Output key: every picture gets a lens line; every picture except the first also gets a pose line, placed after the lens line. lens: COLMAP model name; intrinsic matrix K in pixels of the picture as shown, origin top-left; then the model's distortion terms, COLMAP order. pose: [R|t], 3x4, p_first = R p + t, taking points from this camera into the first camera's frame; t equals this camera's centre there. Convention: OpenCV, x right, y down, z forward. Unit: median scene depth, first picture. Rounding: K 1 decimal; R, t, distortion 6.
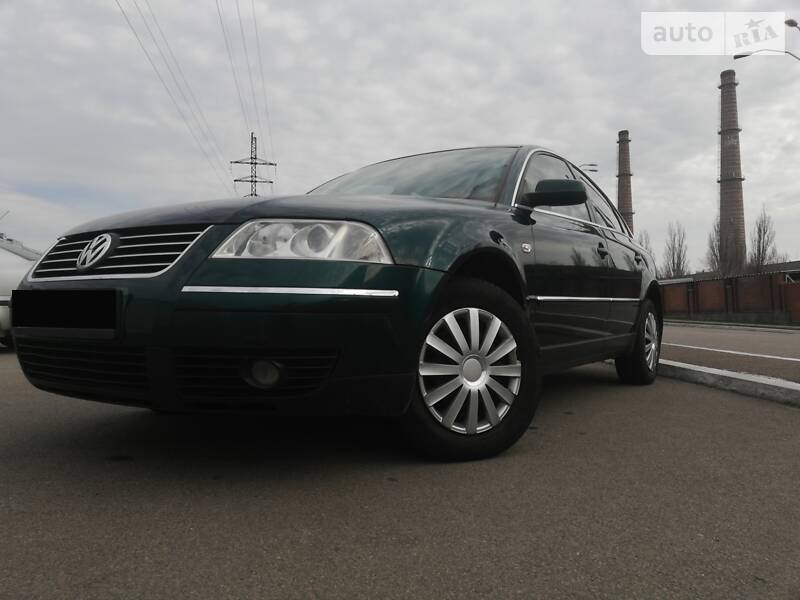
lens RADIAL K [[594.8, 0, 396.6], [0, 594.8, 299.3], [0, 0, 1]] dist [0.018188, -0.002416]
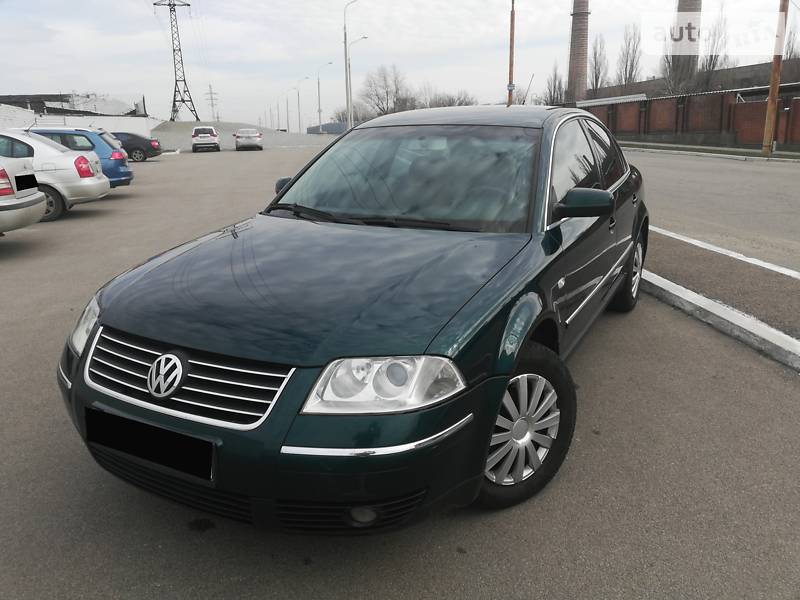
lens RADIAL K [[597.5, 0, 396.2], [0, 597.5, 297.8], [0, 0, 1]] dist [0.044892, -0.059871]
pose [[0.995697, -0.046155, 0.080357, -0.129896], [0.020703, 0.956016, 0.292584, -0.323459], [-0.090327, -0.289661, 0.952857, 0.031574]]
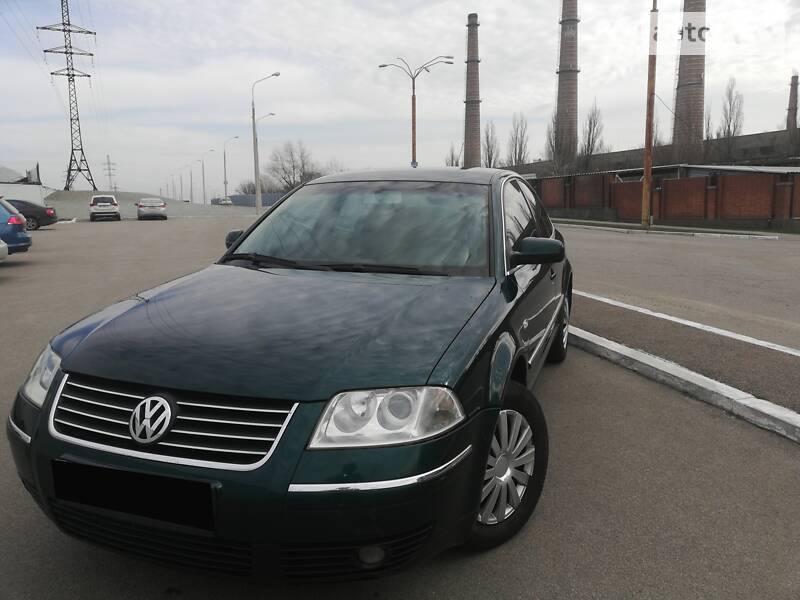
lens RADIAL K [[597.5, 0, 396.2], [0, 597.5, 297.8], [0, 0, 1]] dist [0.044892, -0.059871]
pose [[0.970342, -0.046725, 0.237176, -0.229734], [0.003172, 0.983518, 0.180781, -0.287748], [-0.241714, -0.174667, 0.954498, 0.029679]]
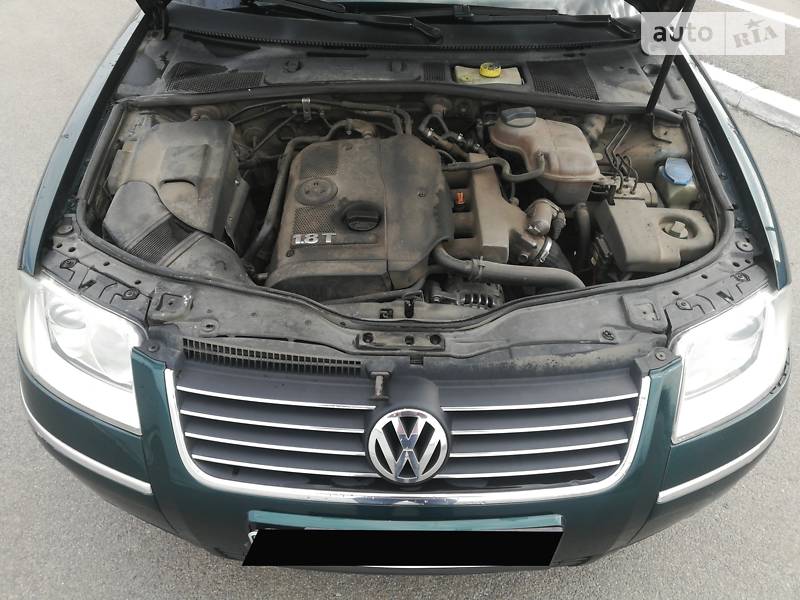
lens RADIAL K [[597.5, 0, 396.2], [0, 597.5, 297.8], [0, 0, 1]] dist [0.044892, -0.059871]
pose [[0.830609, -0.377643, 0.409236, -0.457779], [-0.023326, 0.710664, 0.703145, -0.377359], [-0.556367, -0.593584, 0.581475, 0.504559]]
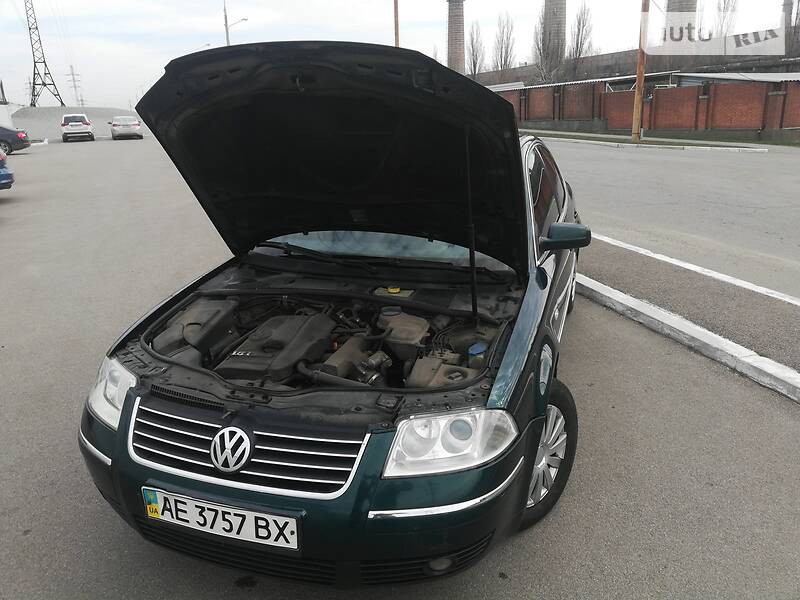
lens RADIAL K [[597.5, 0, 396.2], [0, 597.5, 297.8], [0, 0, 1]] dist [0.044892, -0.059871]
pose [[0.962500, -0.102298, 0.251256, -0.307638], [0.017366, 0.947511, 0.319251, -0.420205], [-0.270727, -0.302916, 0.913755, 0.055097]]
